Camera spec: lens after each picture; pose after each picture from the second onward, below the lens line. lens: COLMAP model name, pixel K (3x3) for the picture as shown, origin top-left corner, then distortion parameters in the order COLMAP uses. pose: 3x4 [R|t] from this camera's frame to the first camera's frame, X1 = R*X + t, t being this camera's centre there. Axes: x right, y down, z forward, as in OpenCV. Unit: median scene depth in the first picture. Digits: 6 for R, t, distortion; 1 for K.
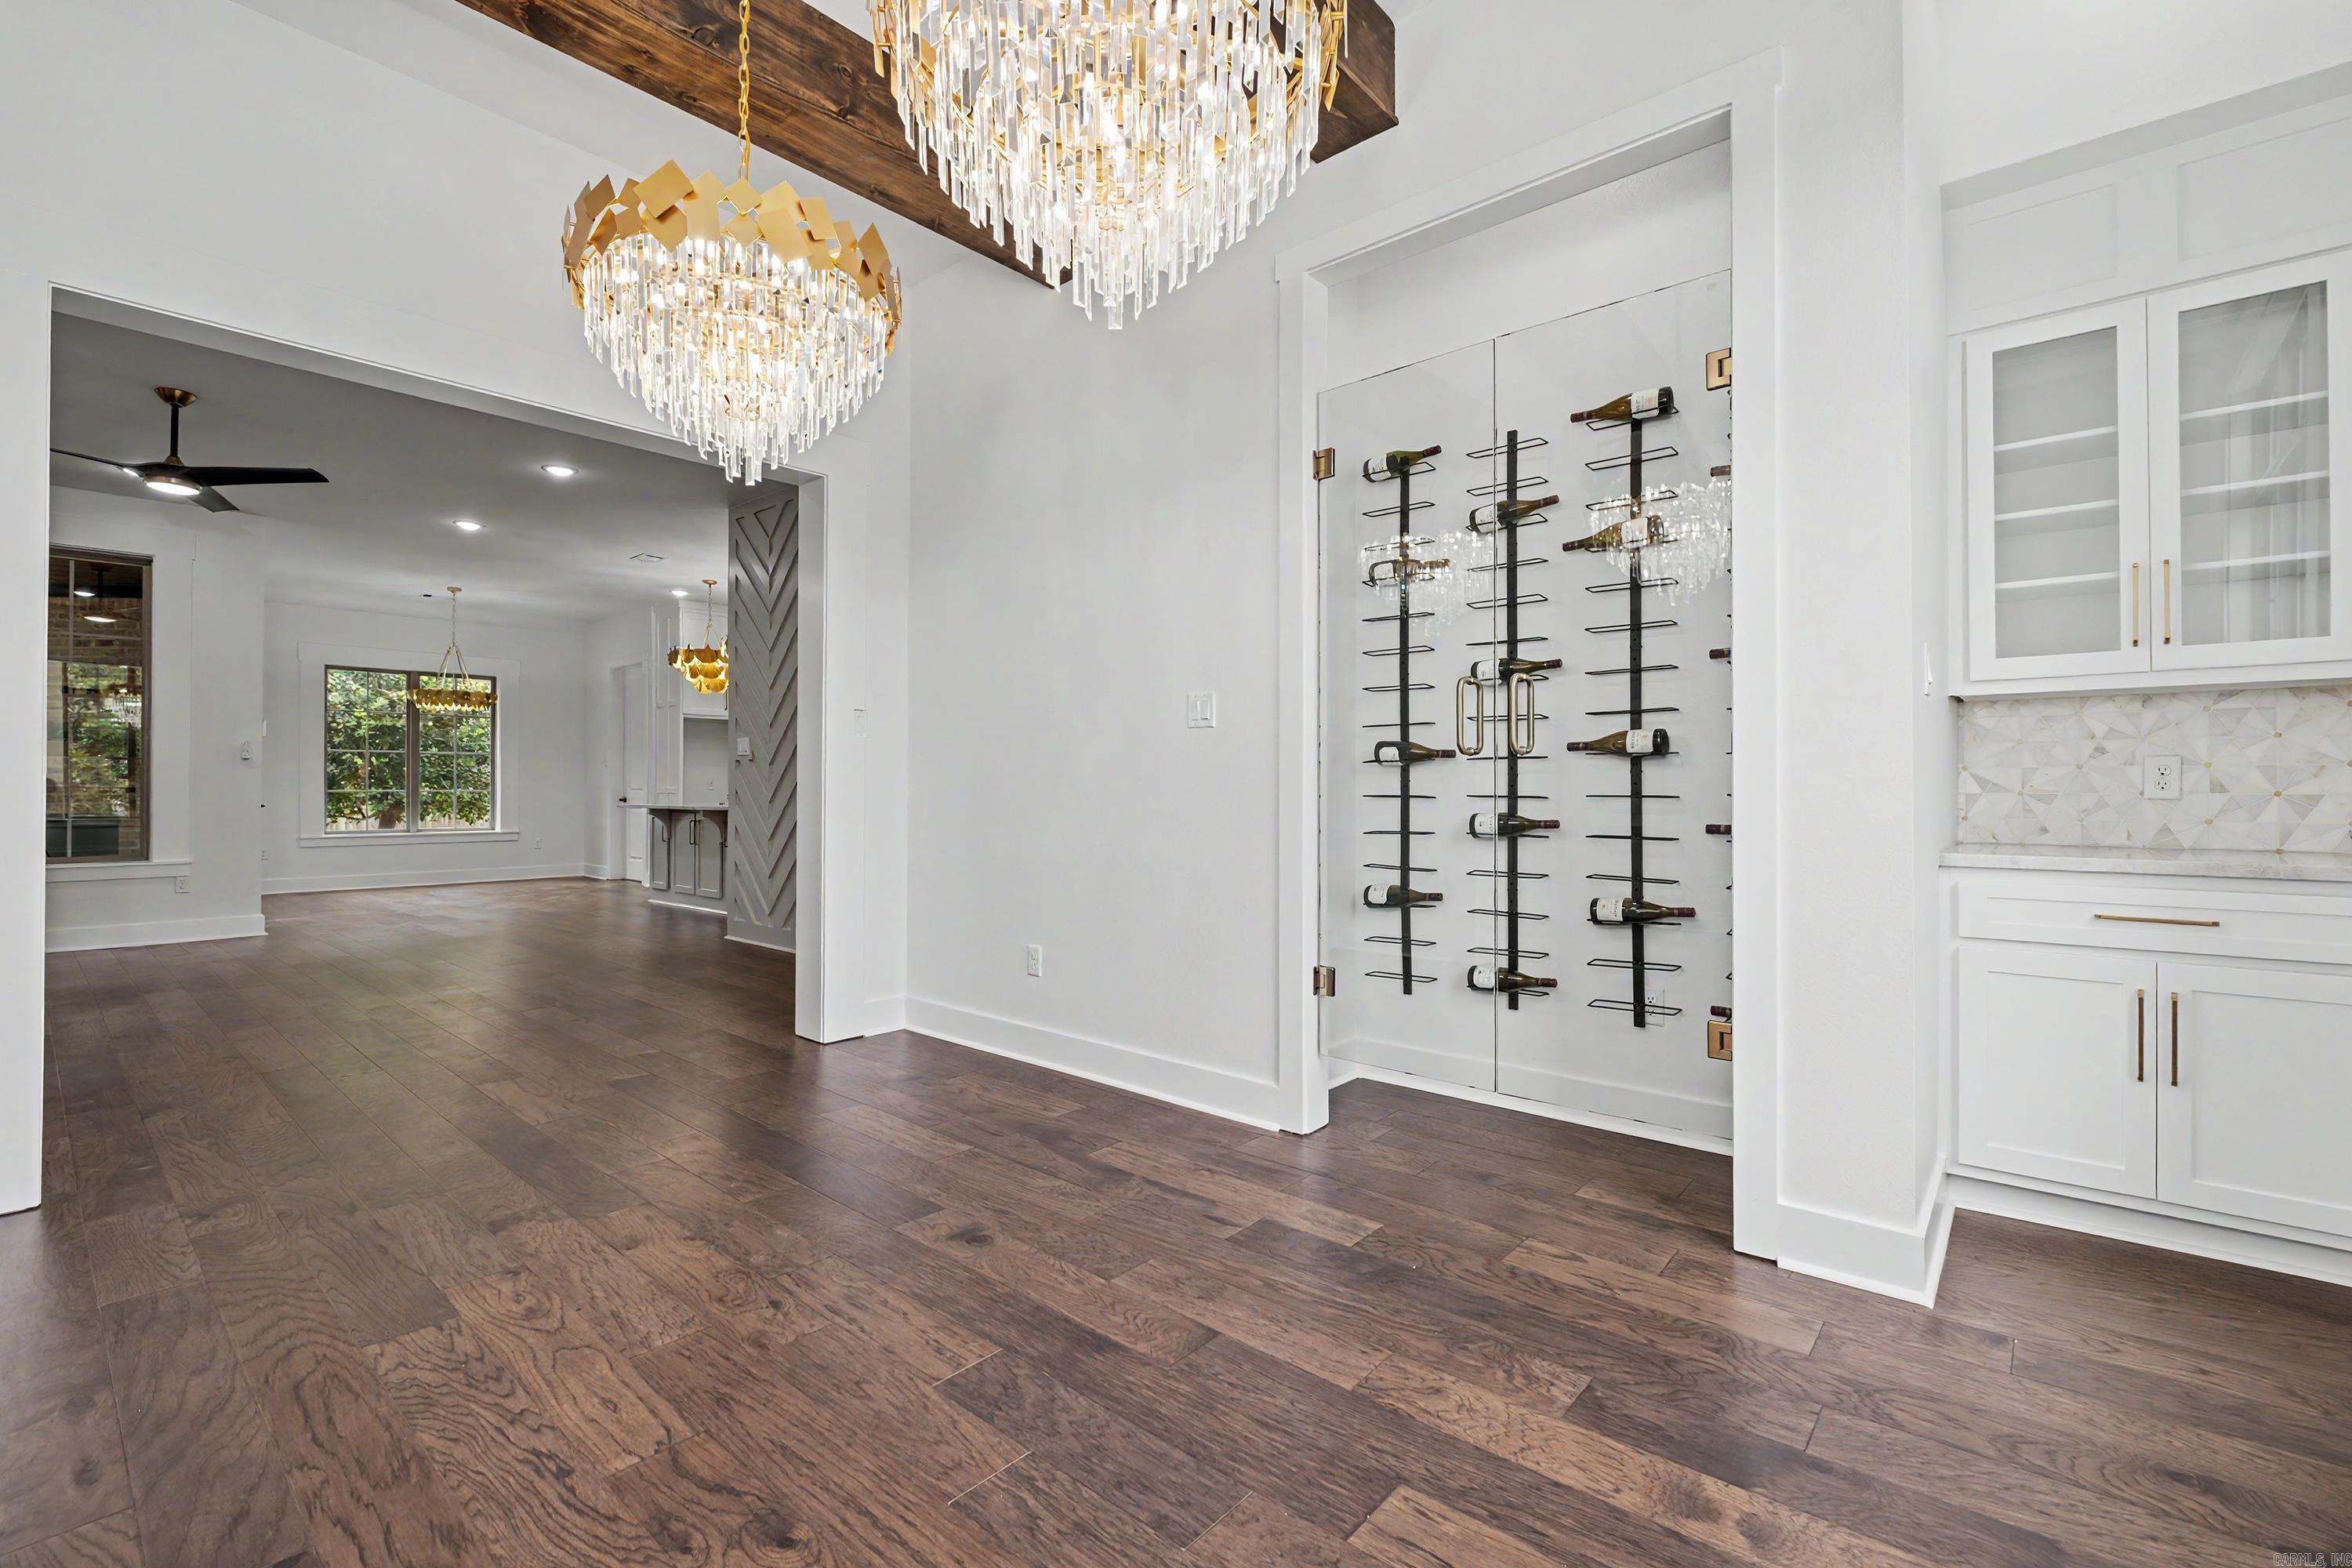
lens RADIAL K [[1026.7, 0, 1175.5], [0, 1026.7, 784.6], [0, 0, 1]] dist [0.002277, -0.003399]
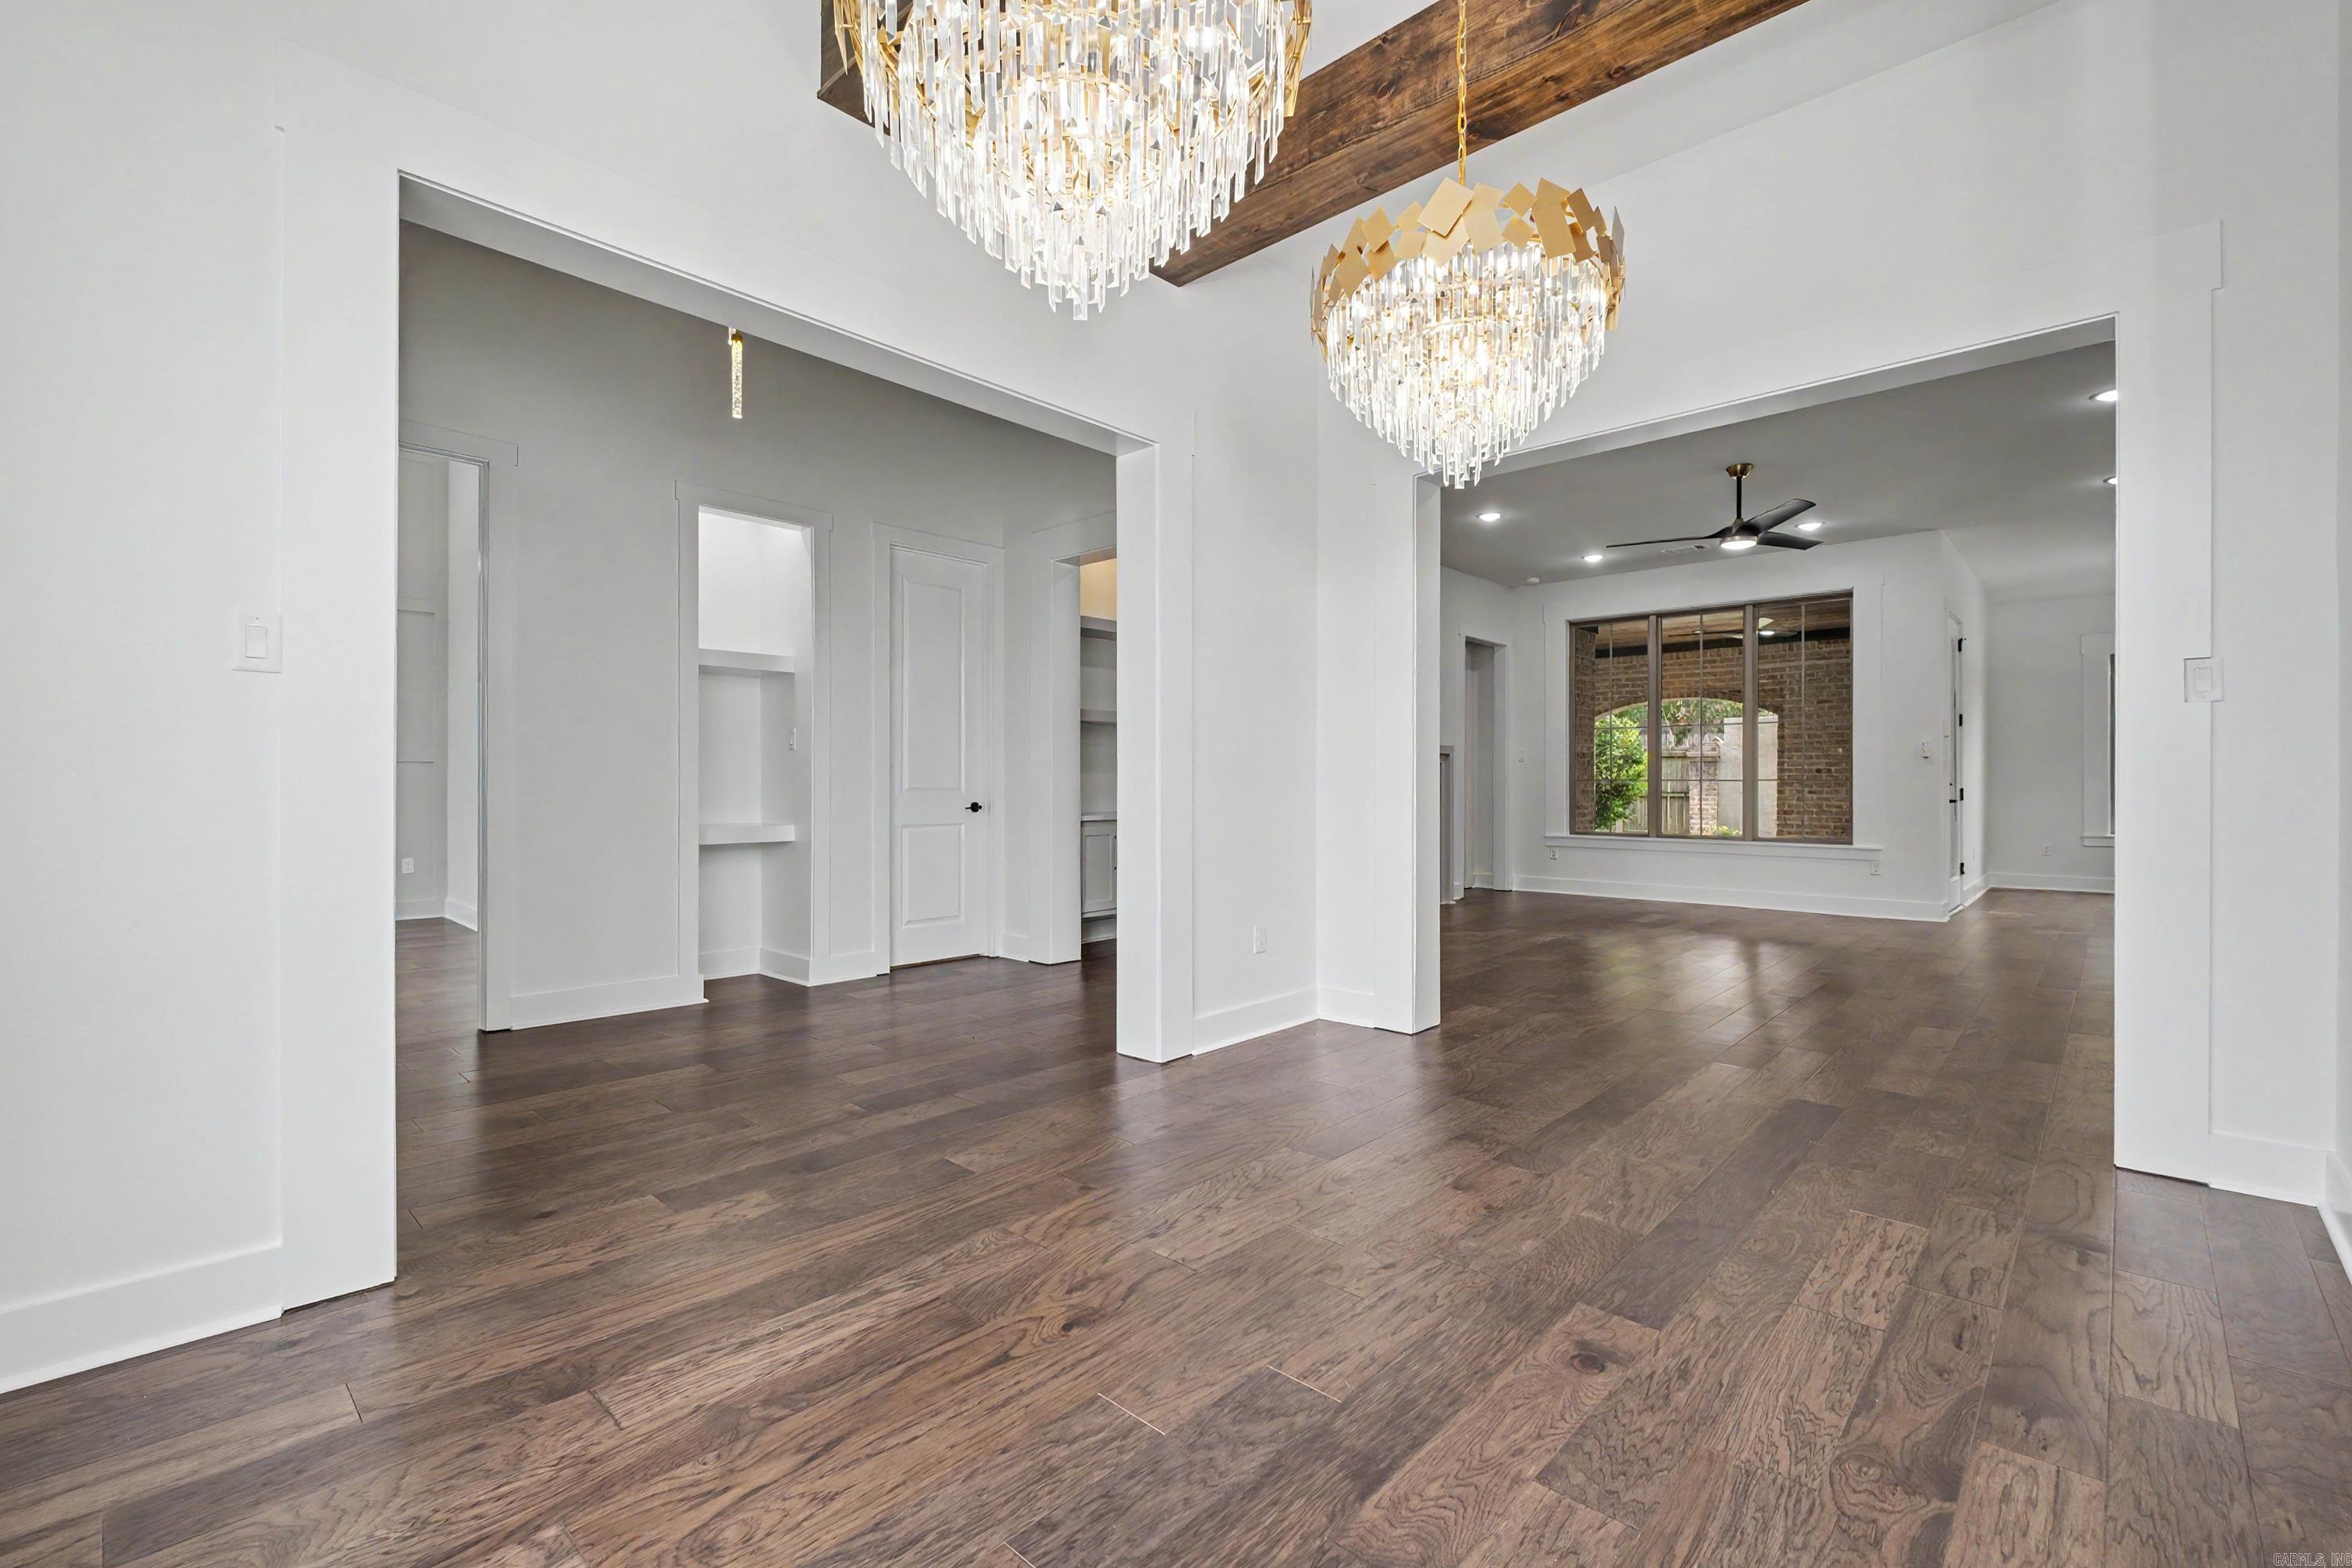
lens RADIAL K [[1026.7, 0, 1180.4], [0, 1026.7, 784.7], [0, 0, 1]] dist [0.002277, -0.003399]
pose [[-0.036343, 0.002311, -0.999337, 0.574598], [0.000246, 0.999997, 0.002304, 0.004492], [0.999339, -0.000162, -0.036343, 0.696638]]
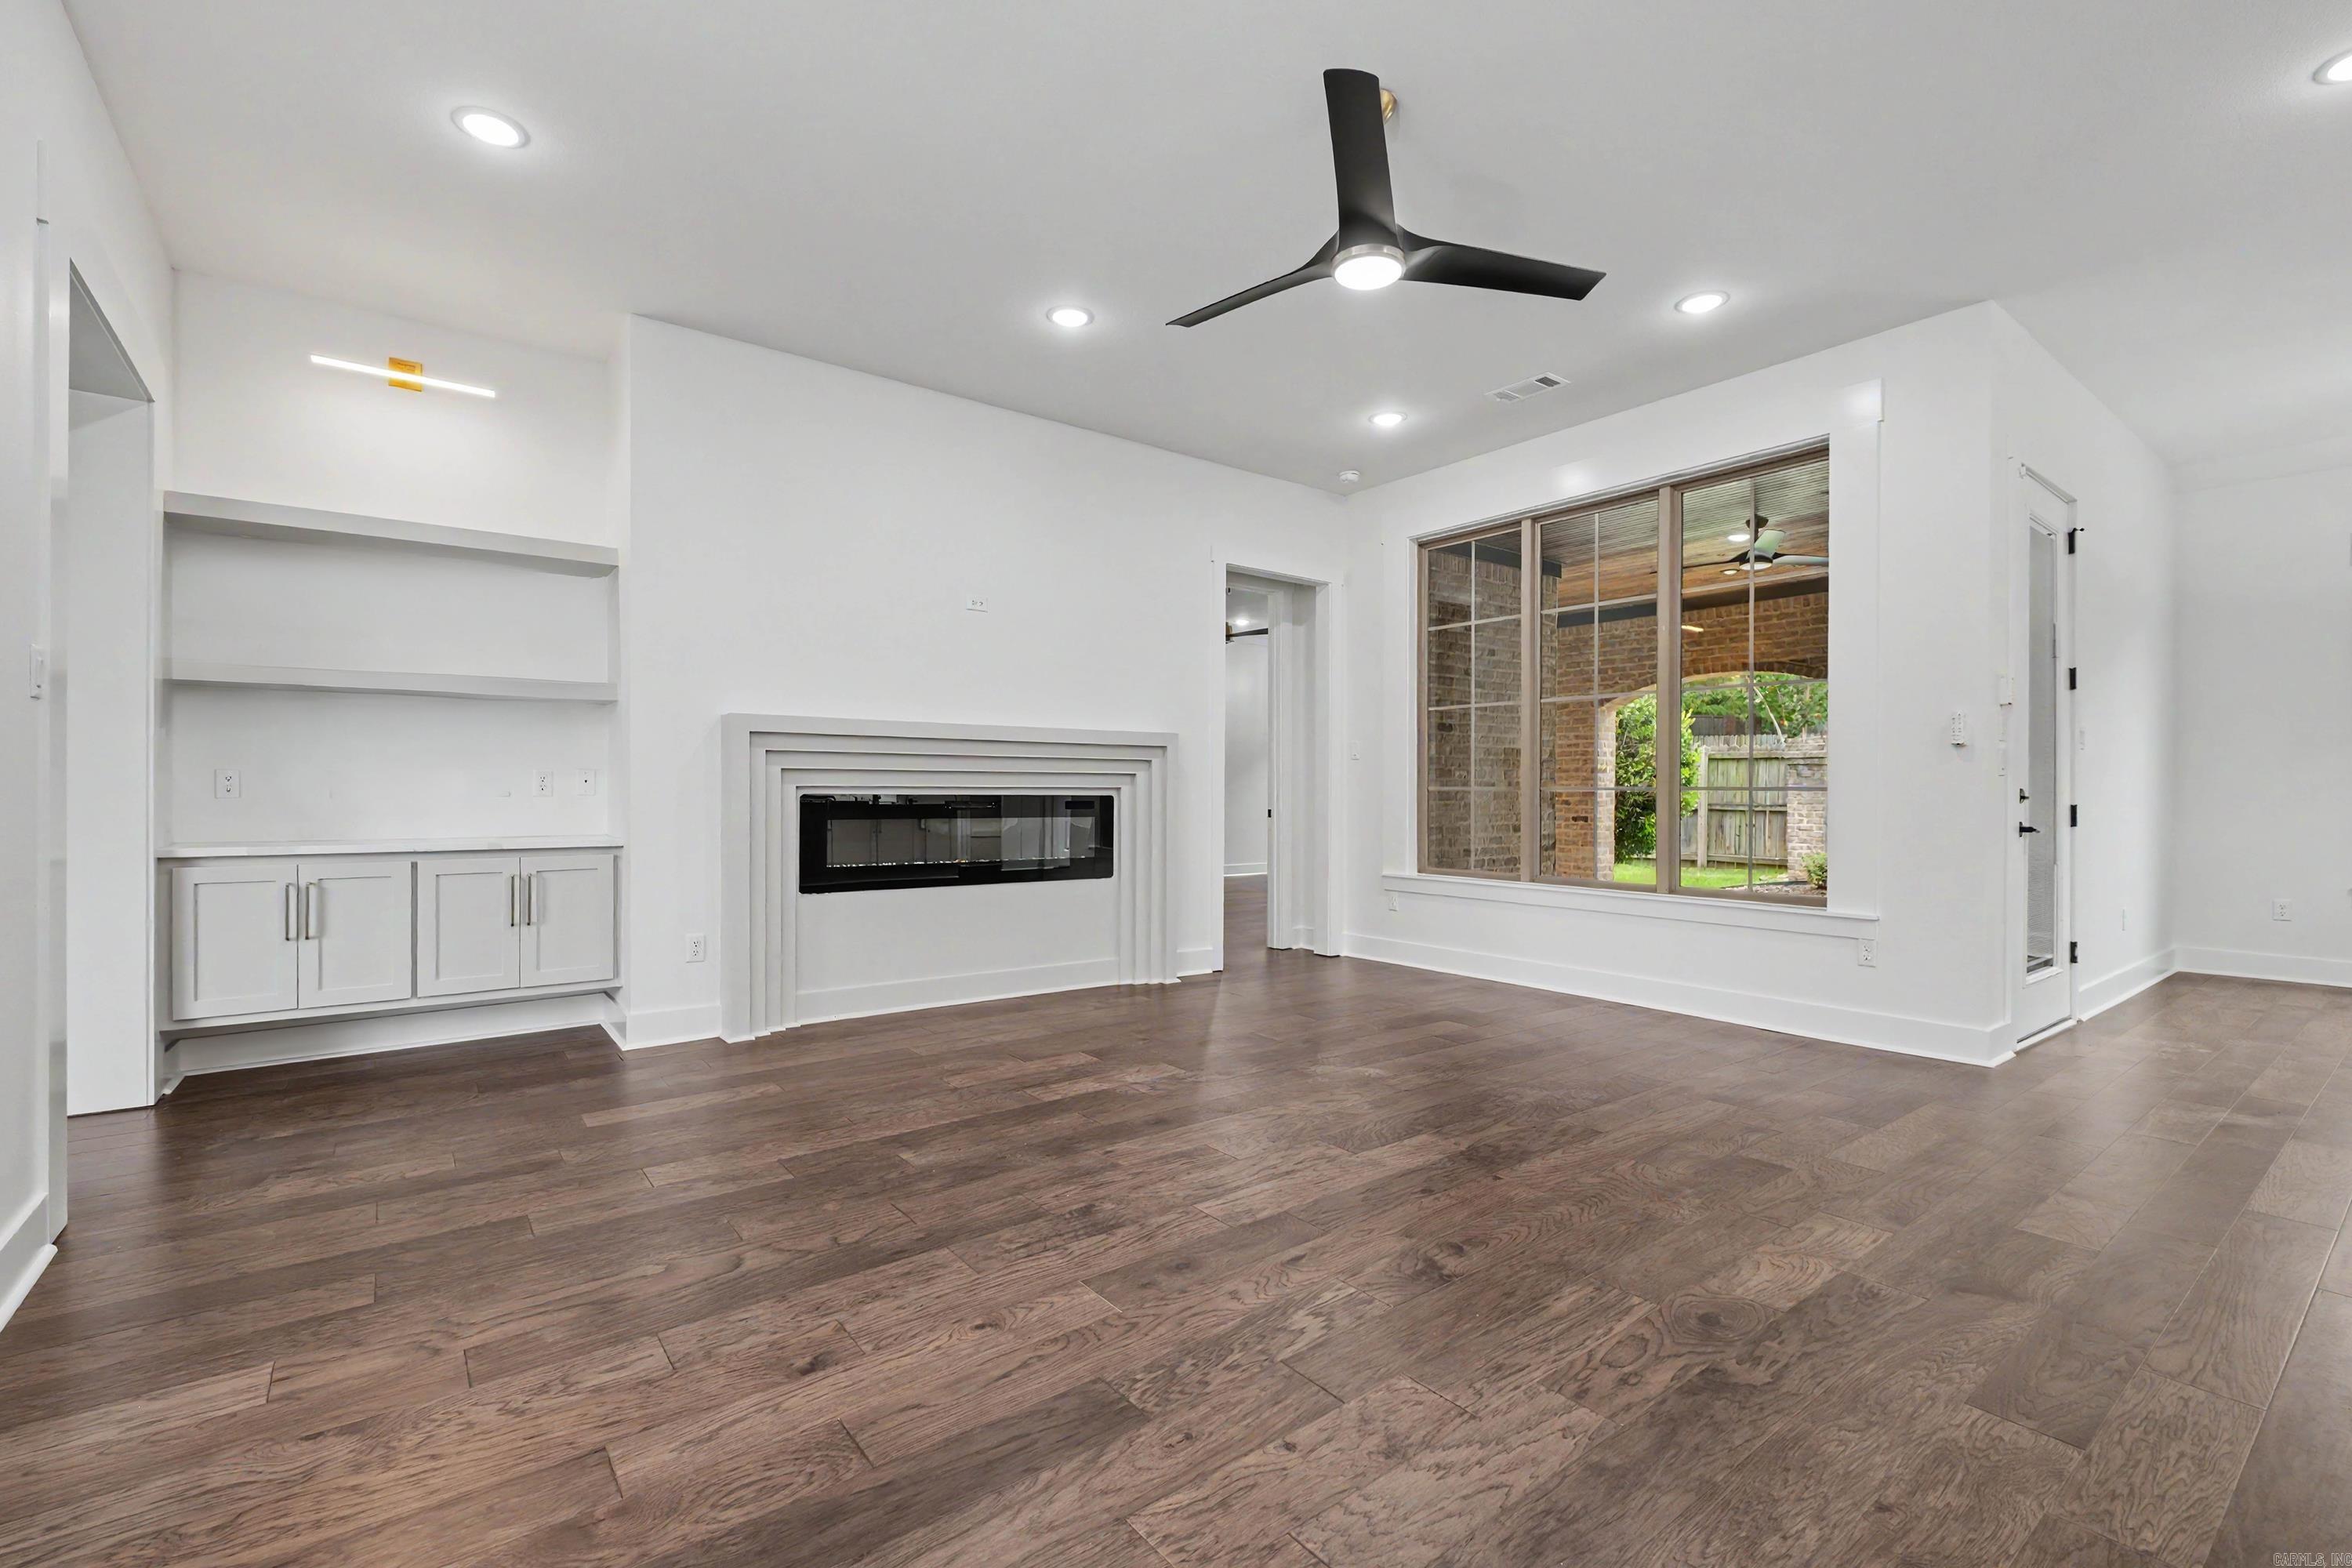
lens RADIAL K [[1026.7, 0, 1181.6], [0, 1026.7, 798.2], [0, 0, 1]] dist [0.002277, -0.003399]
pose [[-0.205853, 0.006221, -0.978563, -0.764685], [-0.003197, 0.999970, 0.007030, 0.003805], [0.978578, 0.004575, -0.205827, 1.952545]]
